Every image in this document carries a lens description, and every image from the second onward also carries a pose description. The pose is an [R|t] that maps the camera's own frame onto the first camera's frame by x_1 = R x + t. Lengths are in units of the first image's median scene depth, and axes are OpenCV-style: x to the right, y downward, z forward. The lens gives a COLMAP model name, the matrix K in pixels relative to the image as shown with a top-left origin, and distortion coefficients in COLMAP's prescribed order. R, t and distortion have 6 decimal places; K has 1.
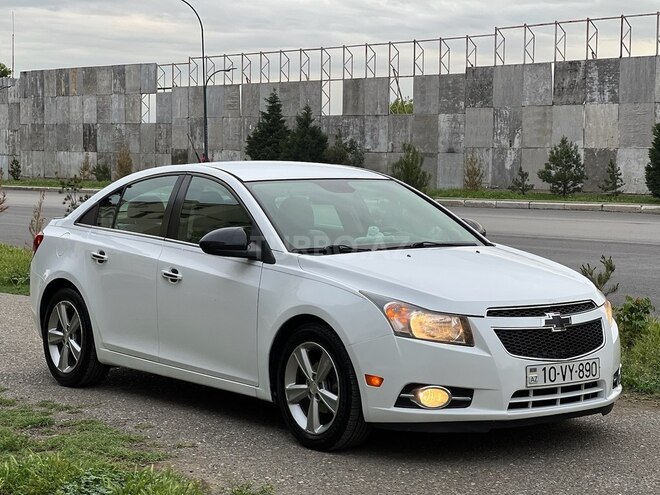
lens RADIAL K [[1569.2, 0, 329.9], [0, 1569.2, 215.6], [0, 0, 1]] dist [-0.327463, 9.668277]
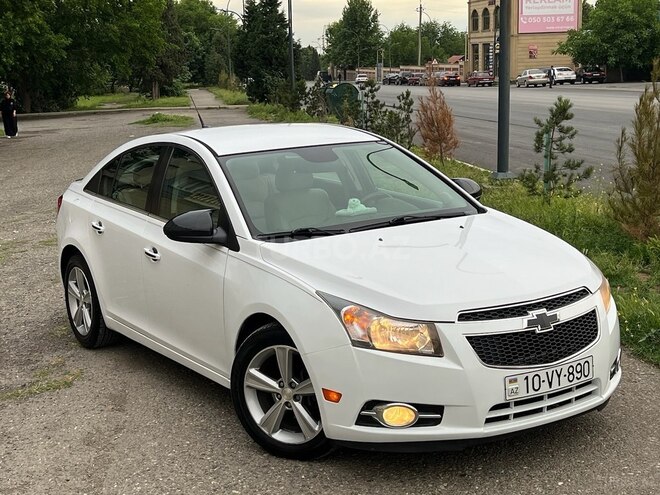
lens RADIAL K [[1103.9, 0, 330.0], [0, 1103.9, 247.5], [0, 0, 1]] dist [0.137907, -0.010856]
pose [[0.994551, -0.030175, -0.099791, 0.091012], [0.042849, 0.990925, 0.127406, -0.057112], [0.095041, -0.130987, 0.986818, 0.384510]]
